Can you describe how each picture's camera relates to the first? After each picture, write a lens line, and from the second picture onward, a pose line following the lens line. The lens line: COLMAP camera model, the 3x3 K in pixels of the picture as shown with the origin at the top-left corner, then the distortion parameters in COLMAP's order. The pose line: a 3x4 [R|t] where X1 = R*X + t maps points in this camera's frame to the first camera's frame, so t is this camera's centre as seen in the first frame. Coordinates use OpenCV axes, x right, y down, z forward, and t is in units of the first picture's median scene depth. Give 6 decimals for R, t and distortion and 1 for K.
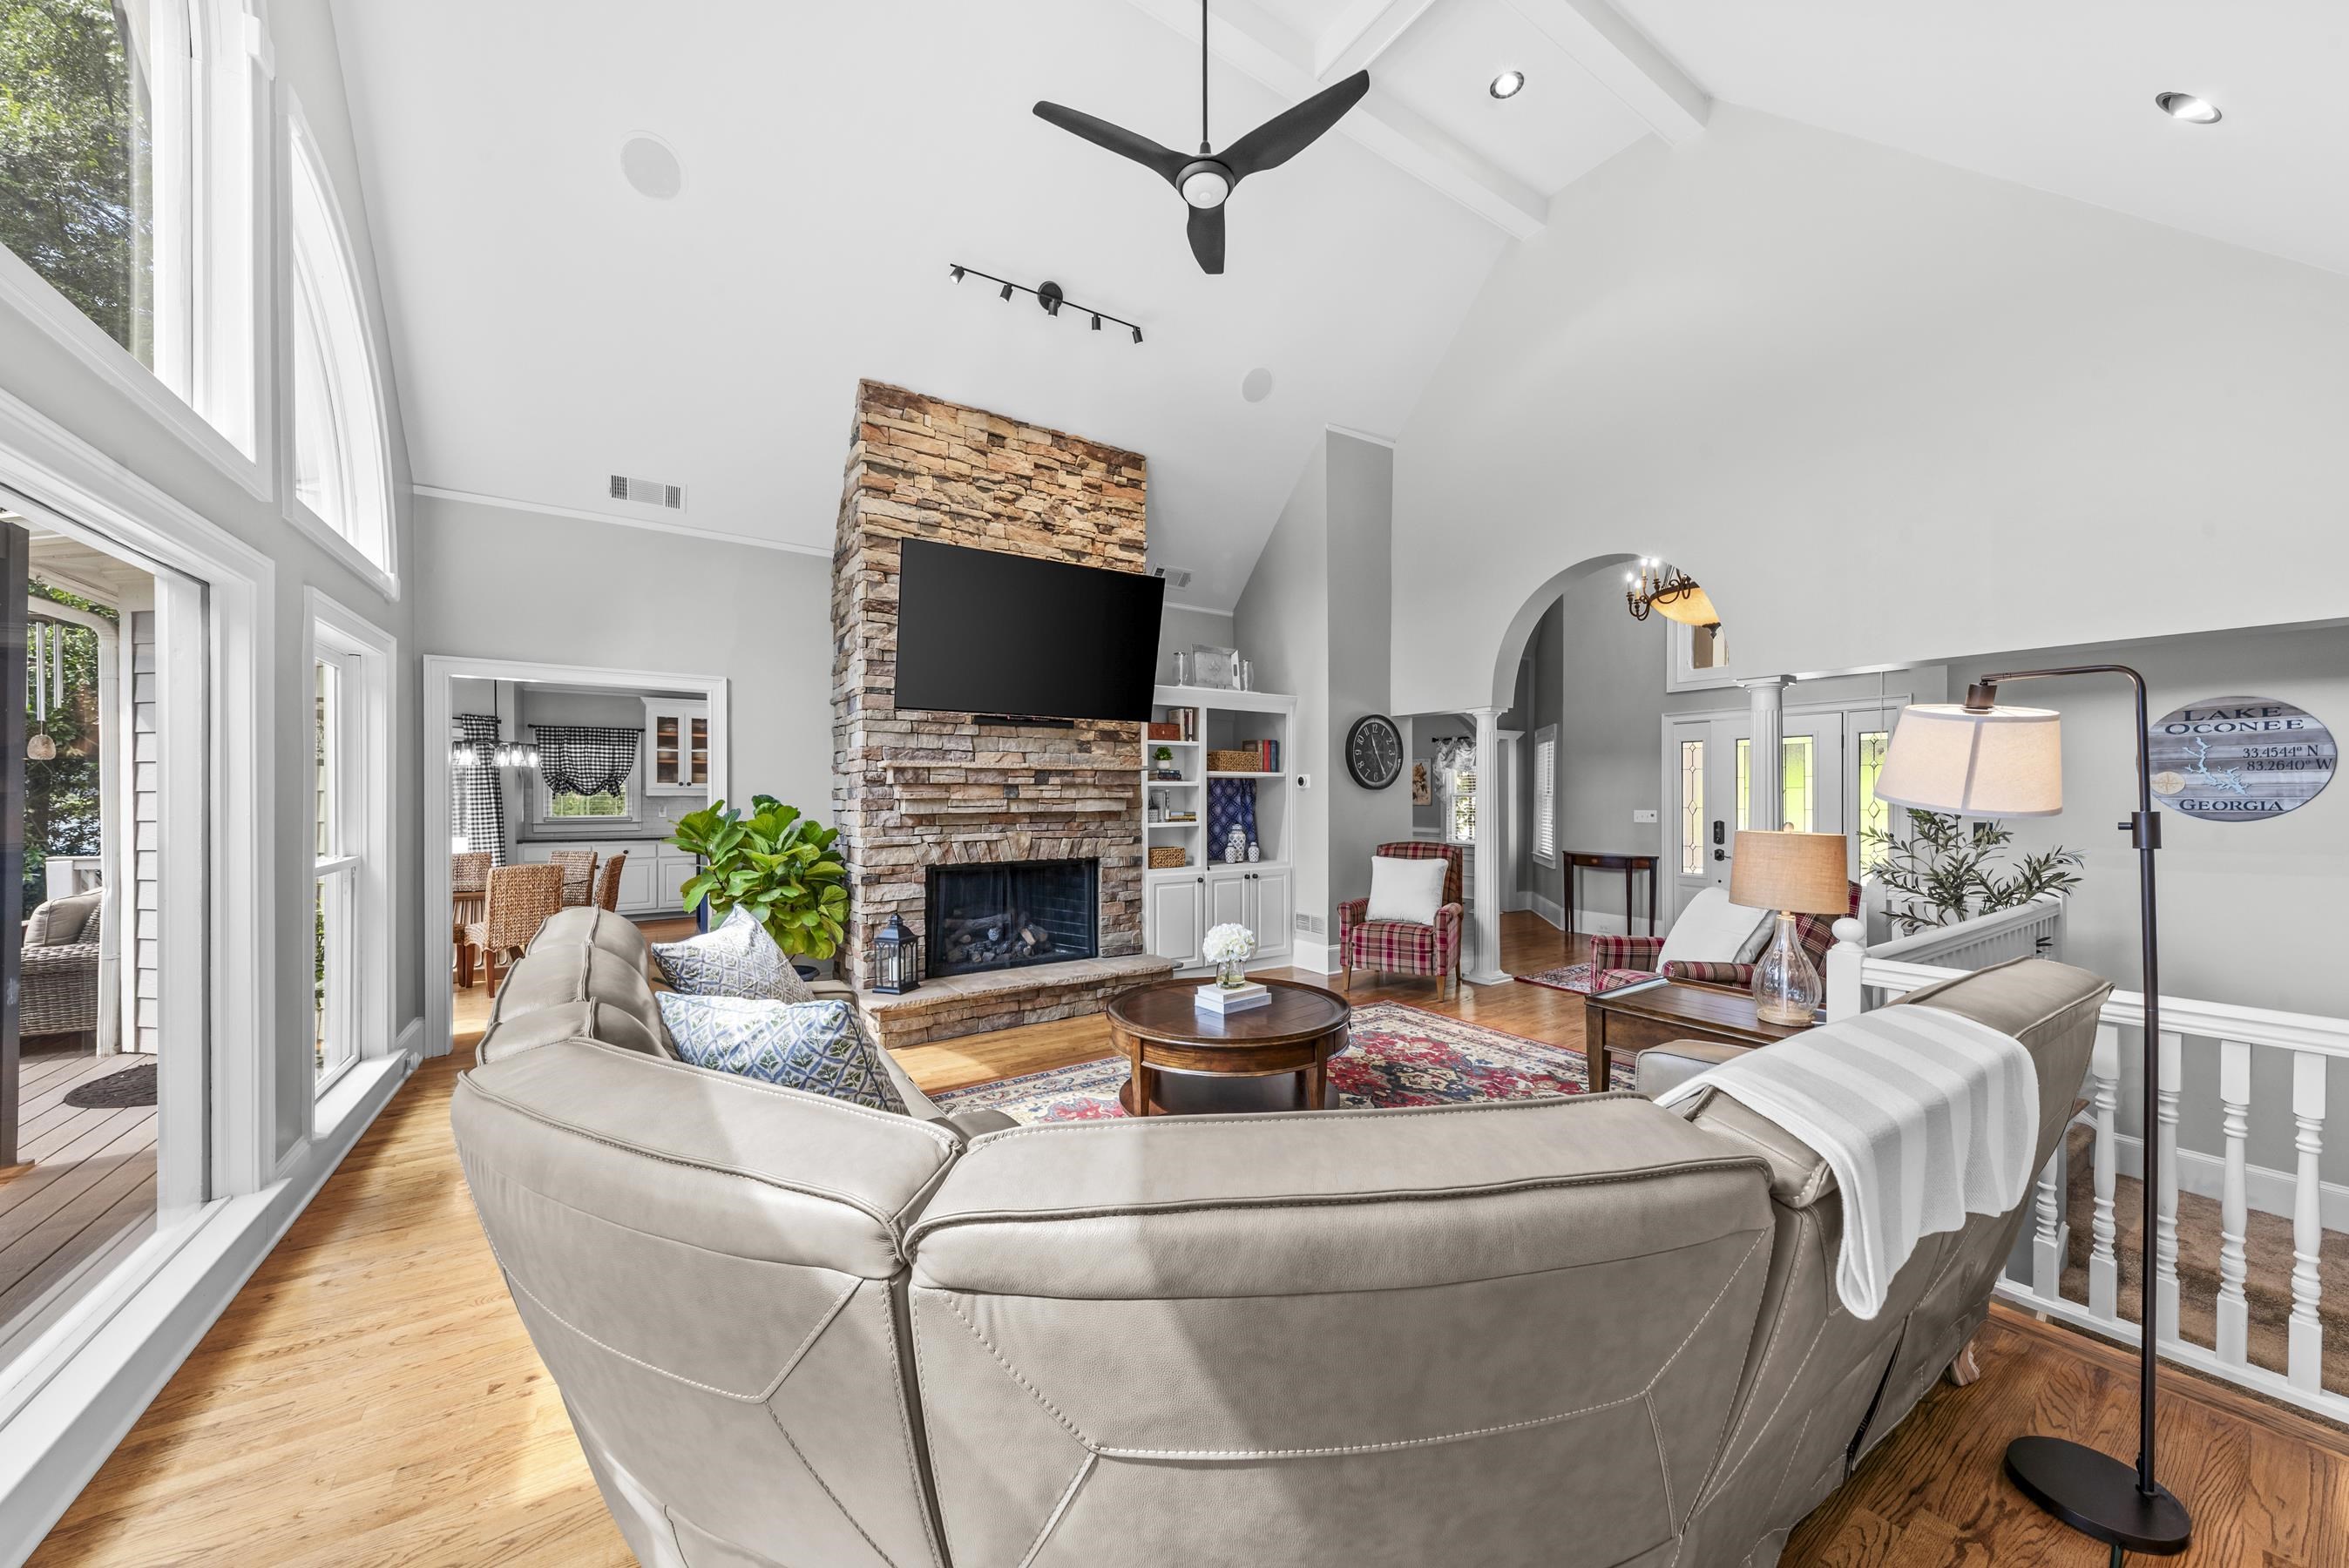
lens RADIAL K [[814.6, 0, 1179.1], [0, 814.6, 797.8], [0, 0, 1]] dist [-0.000473, -0.000068]
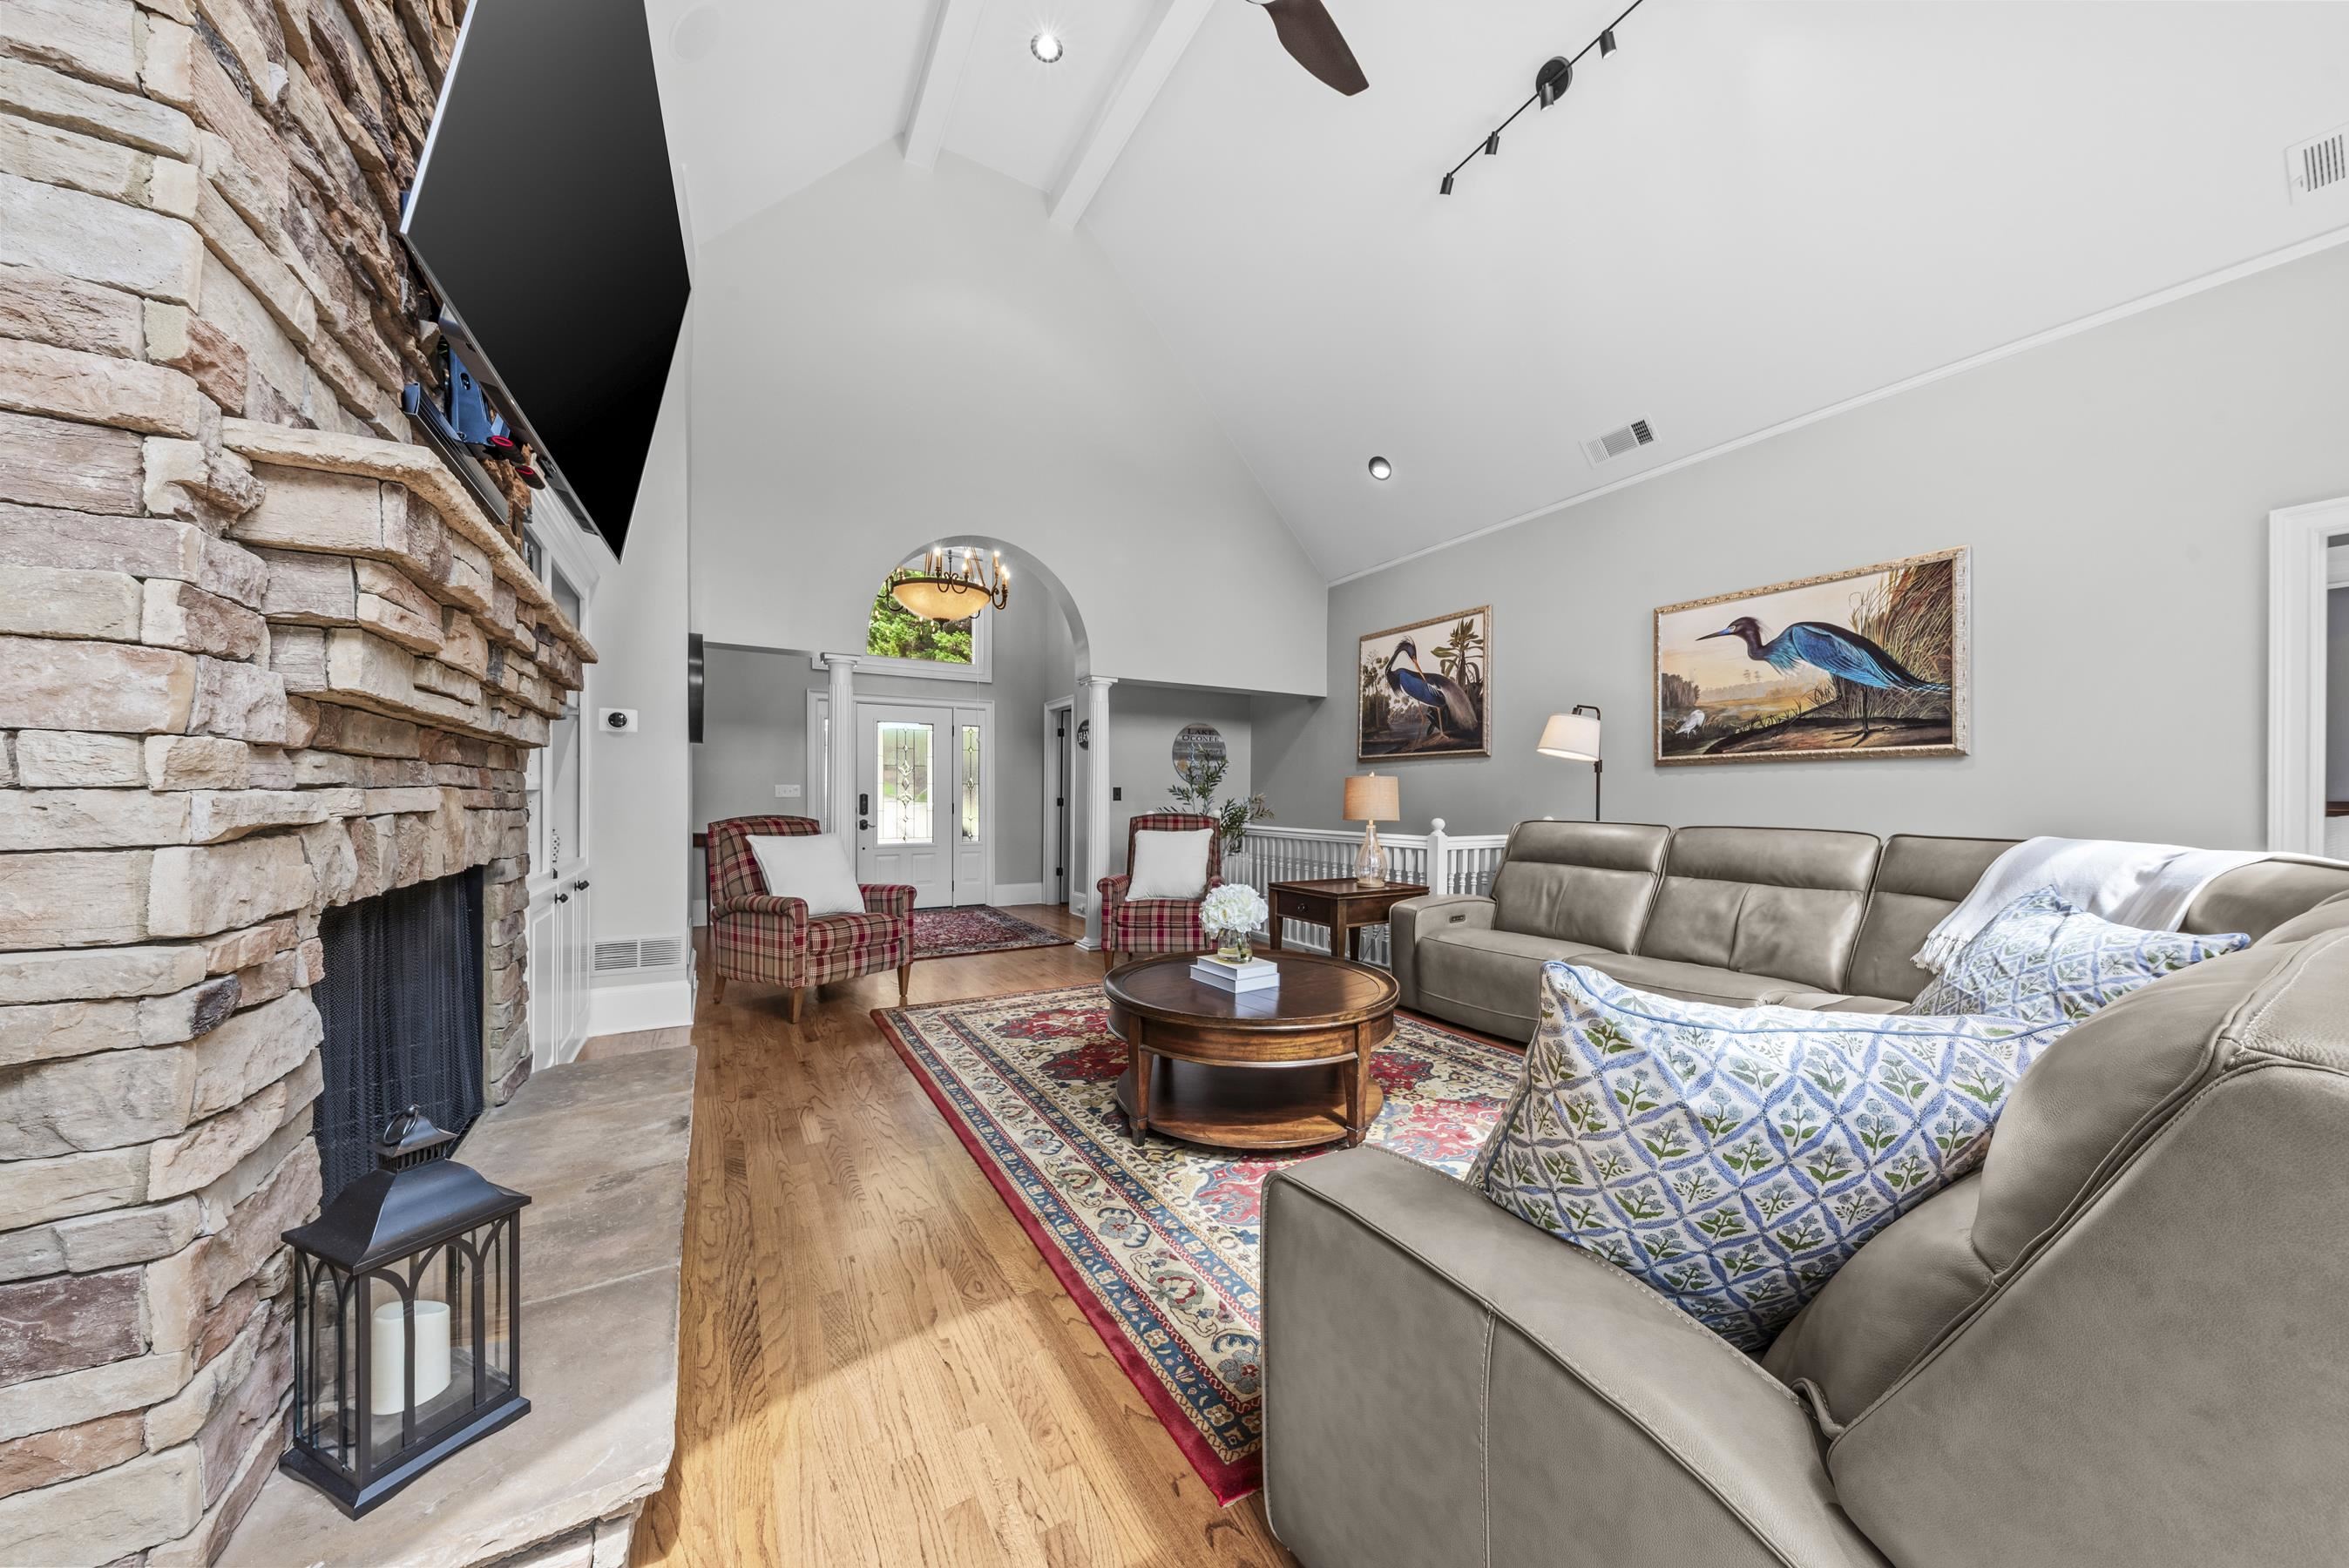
lens RADIAL K [[789.5, 0, 1174.3], [0, 789.5, 800.6], [0, 0, 1]] dist [0.025914, -0.008157]
pose [[0.058472, -0.003093, 0.998284, -0.509227], [-0.000614, 0.999995, 0.003135, 0.045409], [-0.998289, -0.000796, 0.058469, 0.695860]]
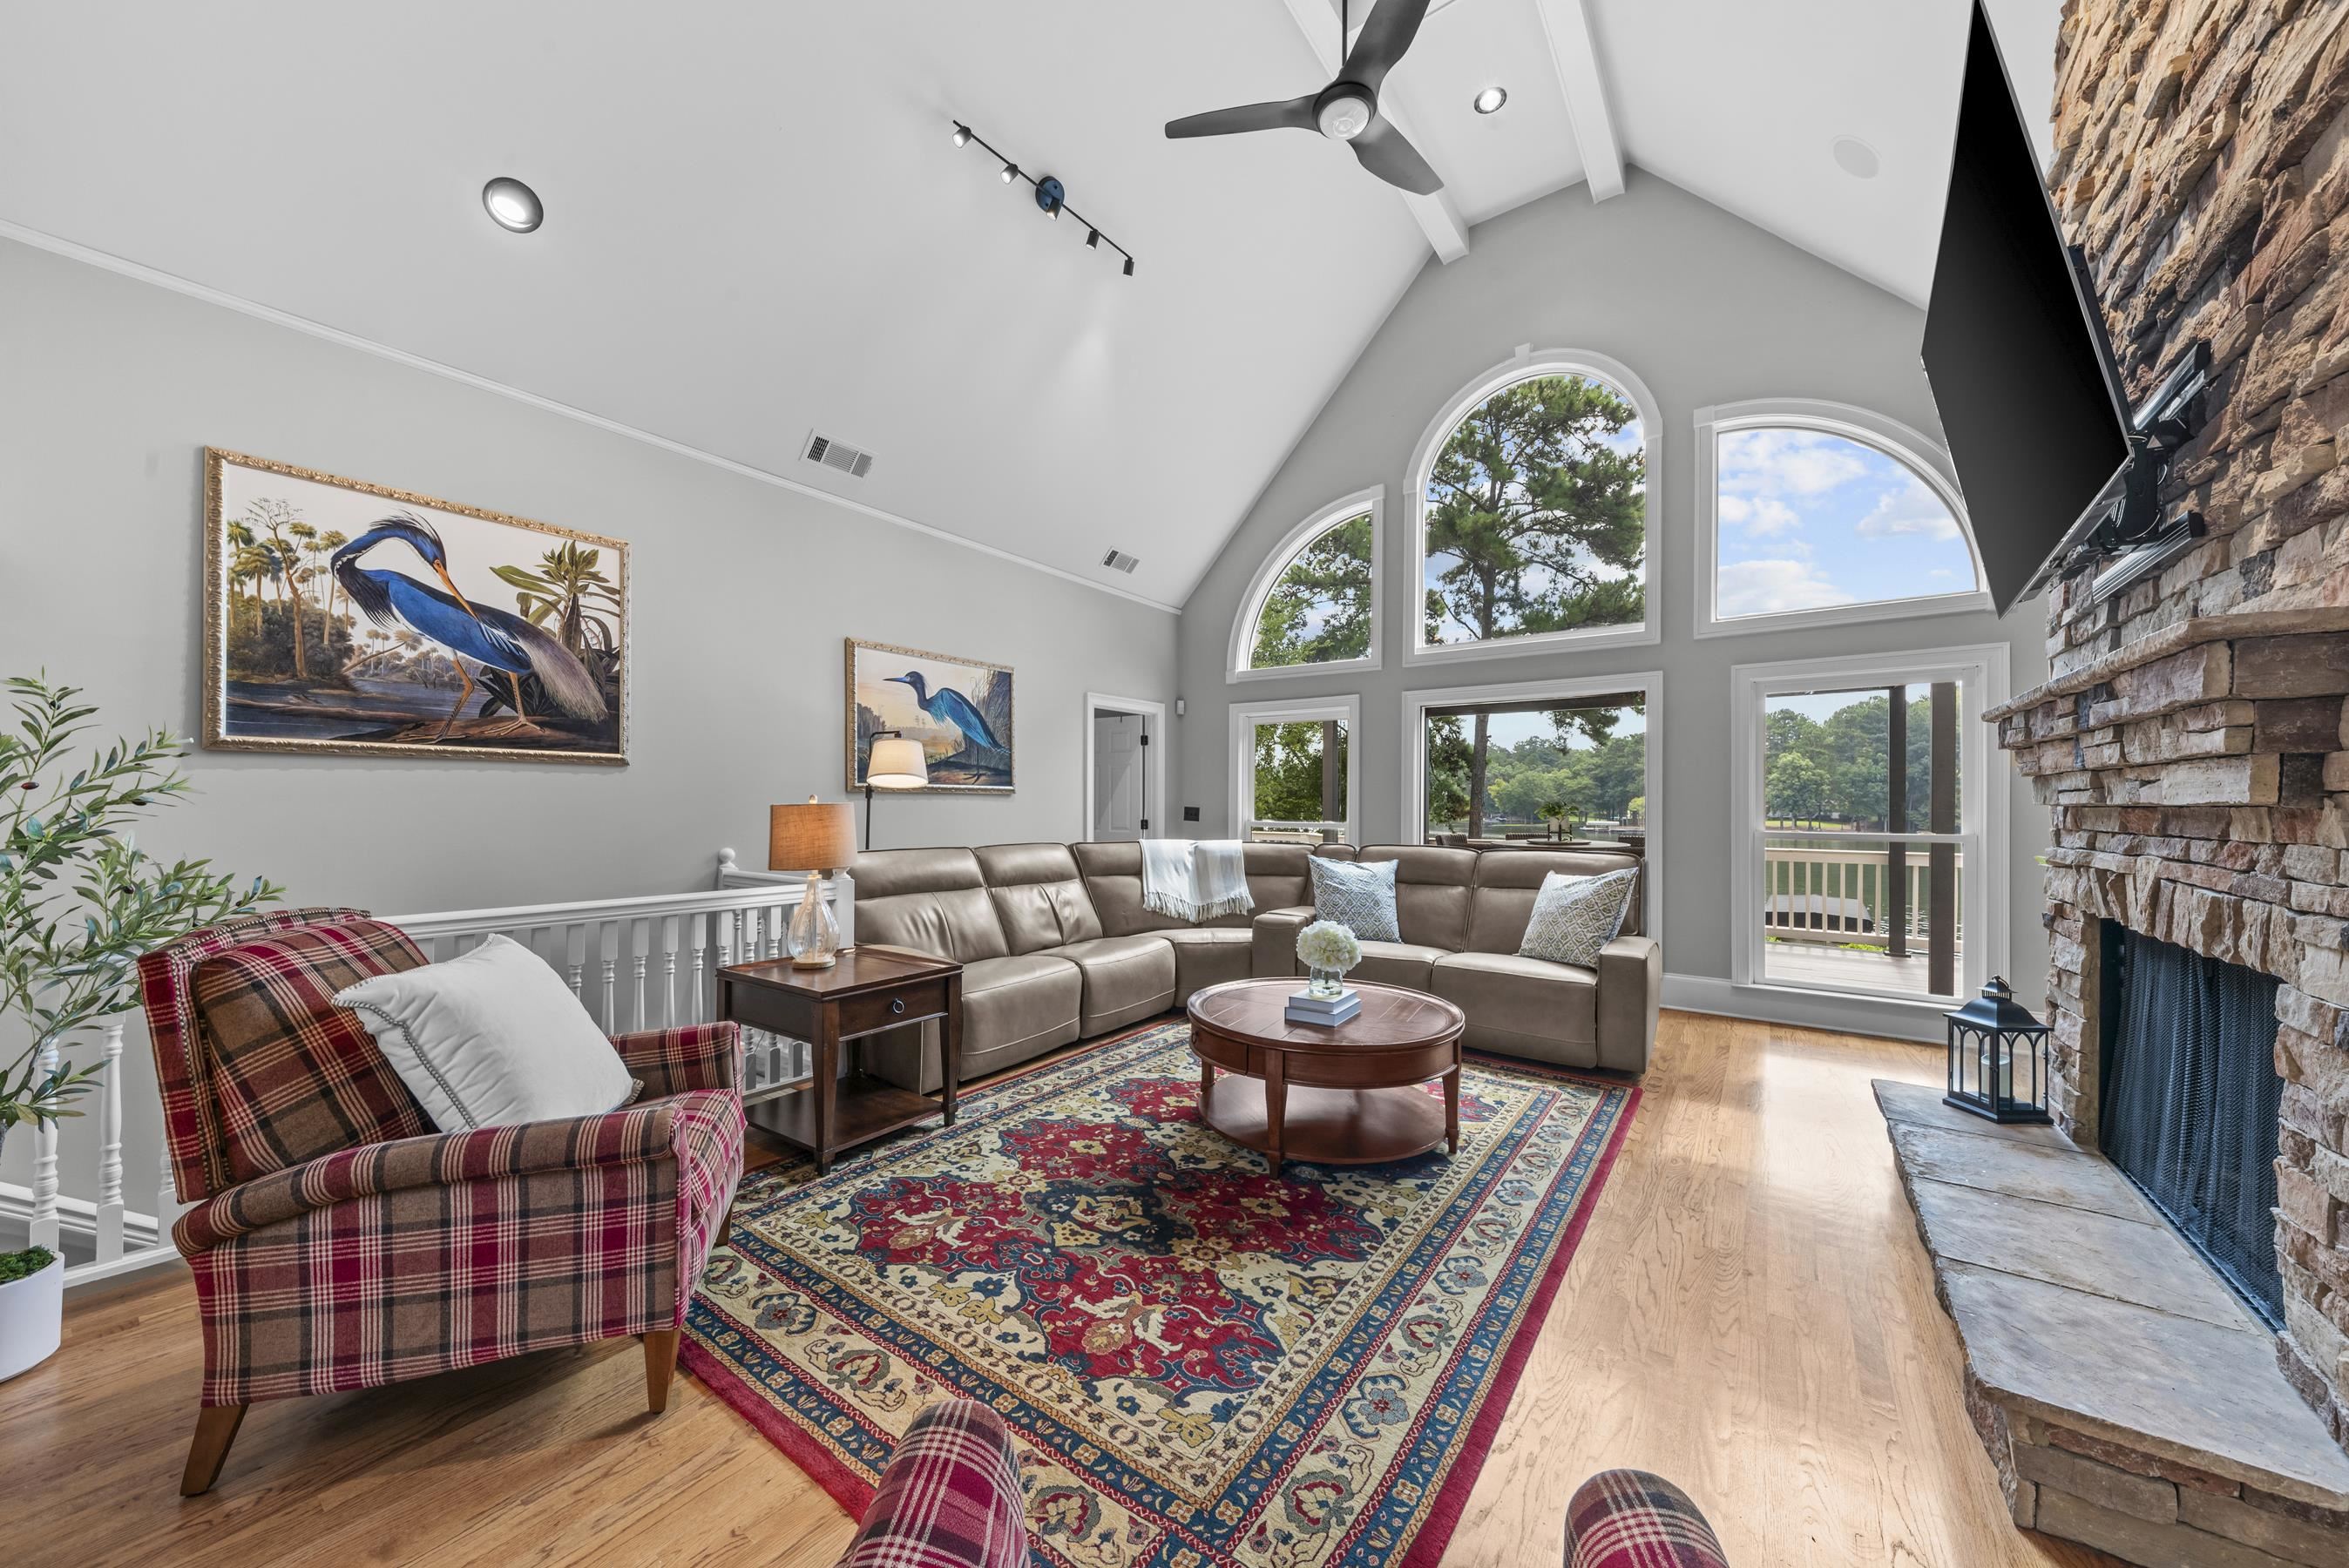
lens RADIAL K [[825.0, 0, 1191.5], [0, 825.0, 801.8], [0, 0, 1]] dist [0.015224, -0.006505]
pose [[-0.931928, -0.004065, -0.362621, 0.354305], [-0.005185, 0.999984, 0.002115, 0.017792], [0.362607, 0.003851, -0.931934, 1.212046]]
